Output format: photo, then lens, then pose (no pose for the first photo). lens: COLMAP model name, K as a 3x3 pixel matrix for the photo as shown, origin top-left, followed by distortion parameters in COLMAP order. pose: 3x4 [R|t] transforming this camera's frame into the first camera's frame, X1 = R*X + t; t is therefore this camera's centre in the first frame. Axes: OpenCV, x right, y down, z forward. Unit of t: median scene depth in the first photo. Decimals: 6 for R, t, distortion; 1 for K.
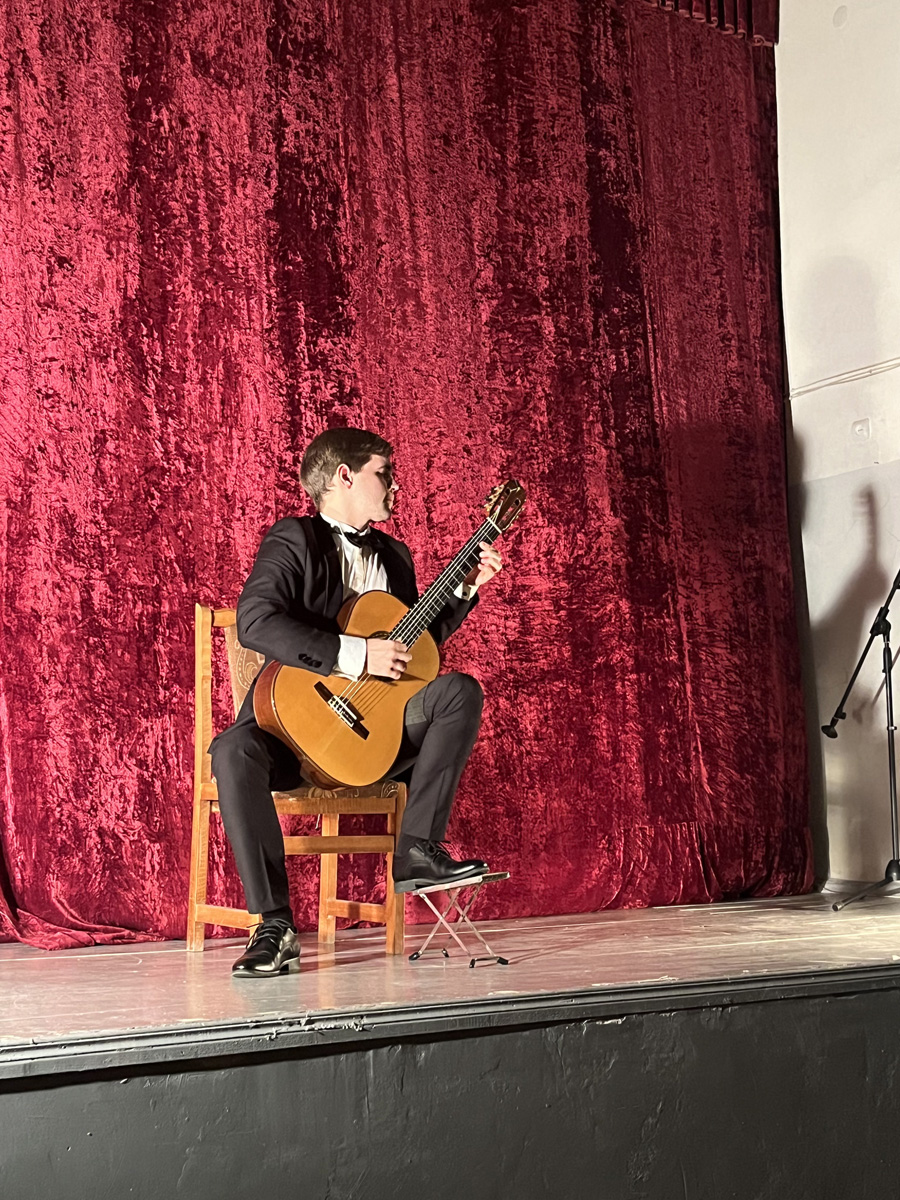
lens RADIAL K [[1604.4, 0, 461.0], [0, 1604.4, 602.9], [0, 0, 1]] dist [0.067385, 0.000000]
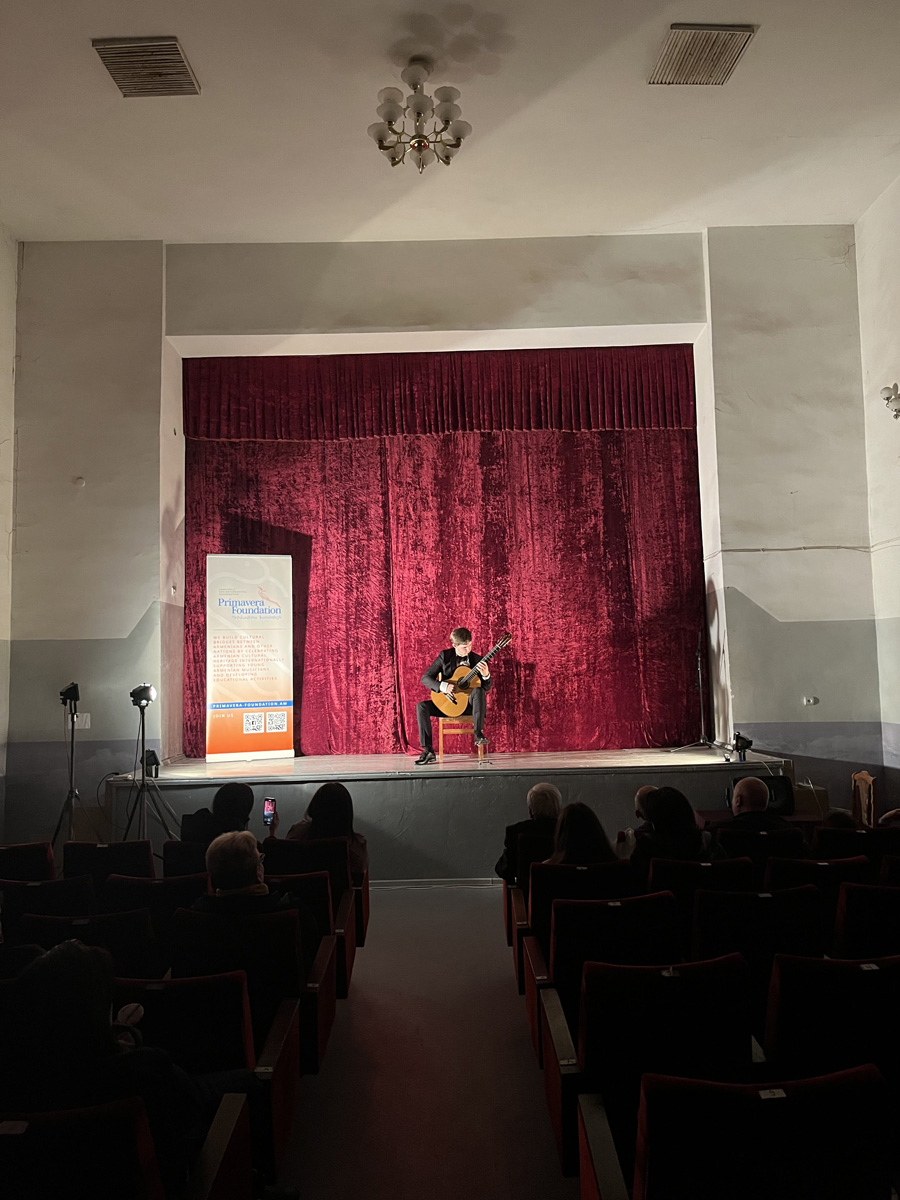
lens RADIAL K [[911.9, 0, 450.4], [0, 911.9, 579.8], [0, 0, 1]] dist [0.035070, -0.039963]
pose [[0.829864, -0.071472, -0.553370, 0.900049], [0.084053, 0.996458, -0.002650, -0.165000], [0.551599, -0.044313, 0.832932, -0.652269]]
